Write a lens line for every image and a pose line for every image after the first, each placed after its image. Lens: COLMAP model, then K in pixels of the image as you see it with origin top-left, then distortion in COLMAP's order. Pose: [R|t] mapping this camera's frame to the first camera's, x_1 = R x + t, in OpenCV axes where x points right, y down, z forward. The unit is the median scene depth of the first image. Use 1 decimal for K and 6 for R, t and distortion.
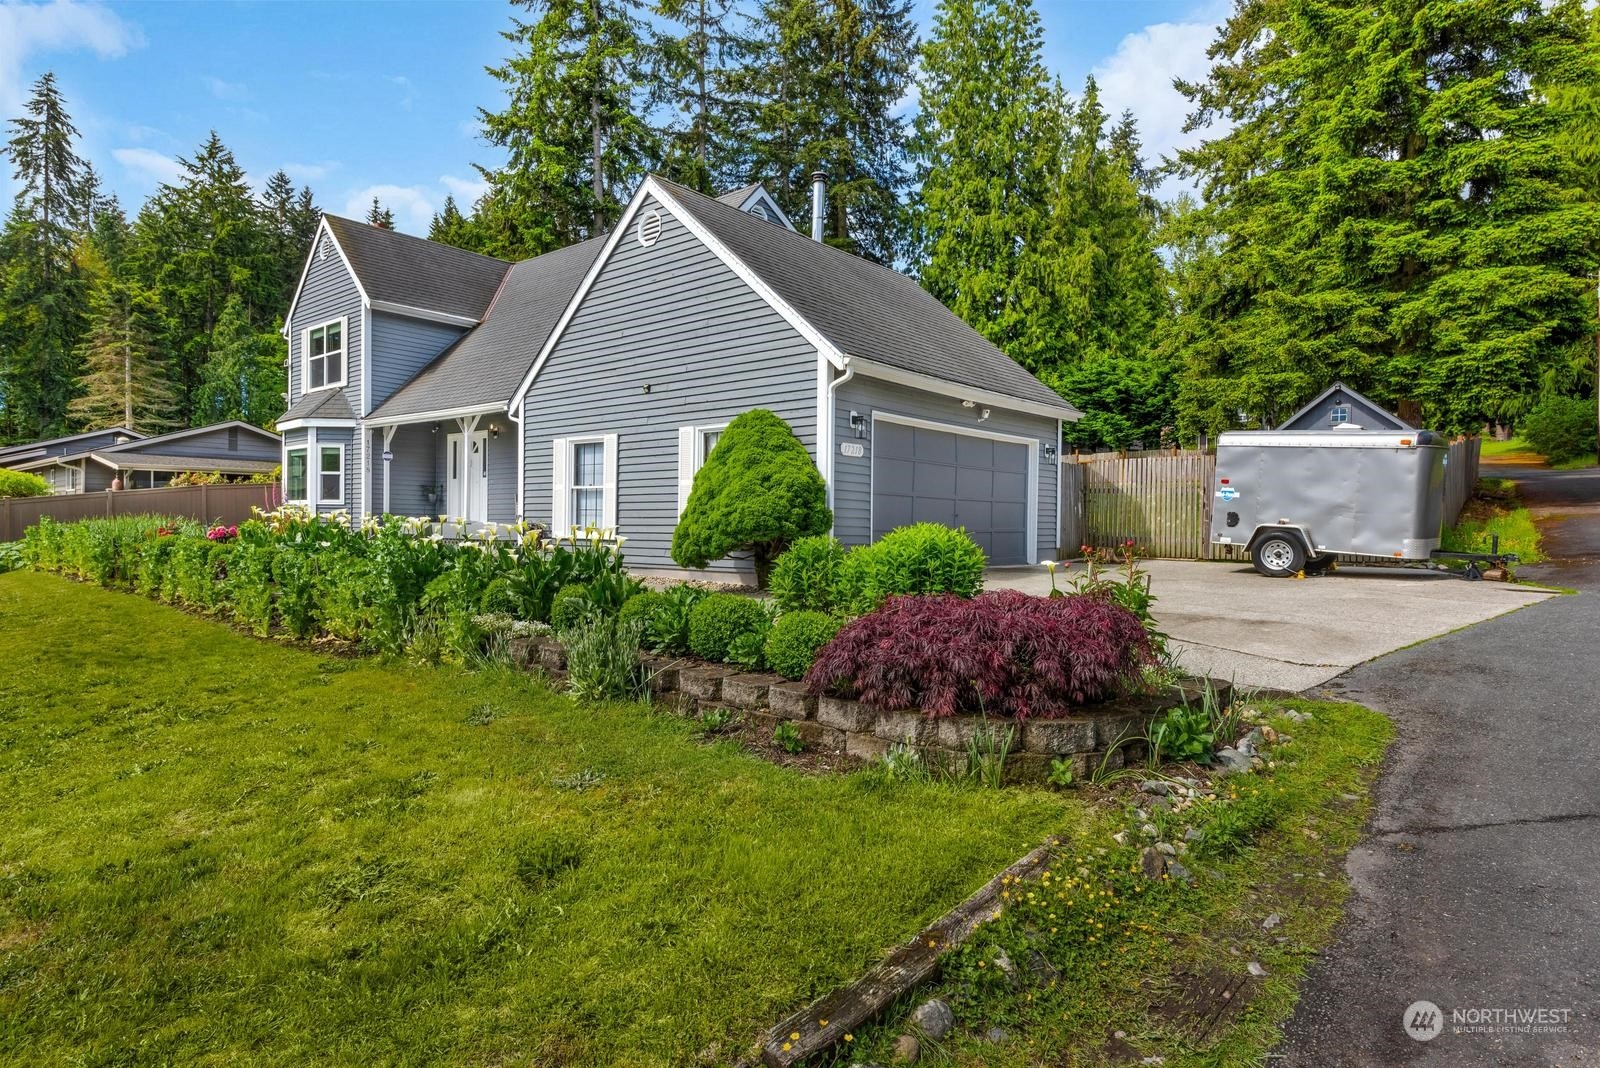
lens RADIAL K [[897.7, 0, 803.2], [0, 897.7, 531.9], [0, 0, 1]] dist [0.003128, 0.002924]
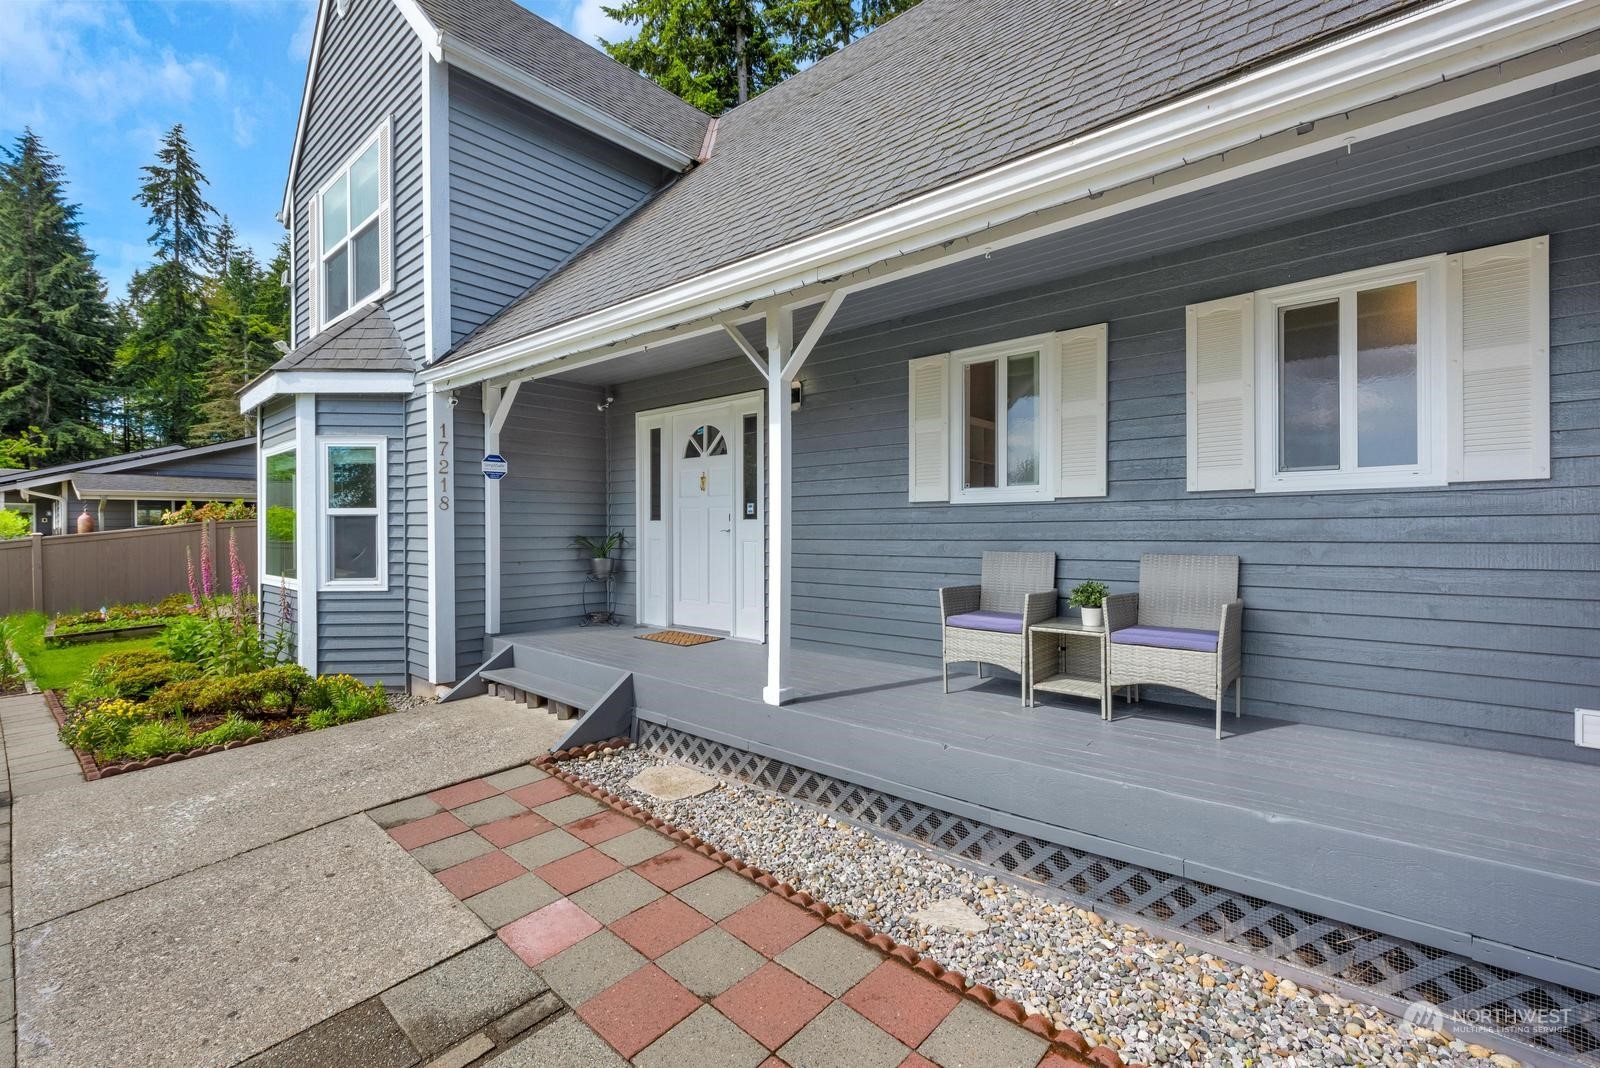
lens RADIAL K [[729.0, 0, 798.2], [0, 729.0, 528.1], [0, 0, 1]] dist [0.014204, 0.000049]
pose [[0.999208, -0.011962, -0.037953, -0.126152], [0.011645, 0.999896, -0.008558, -0.021122], [0.038051, 0.008109, 0.999243, 0.271938]]
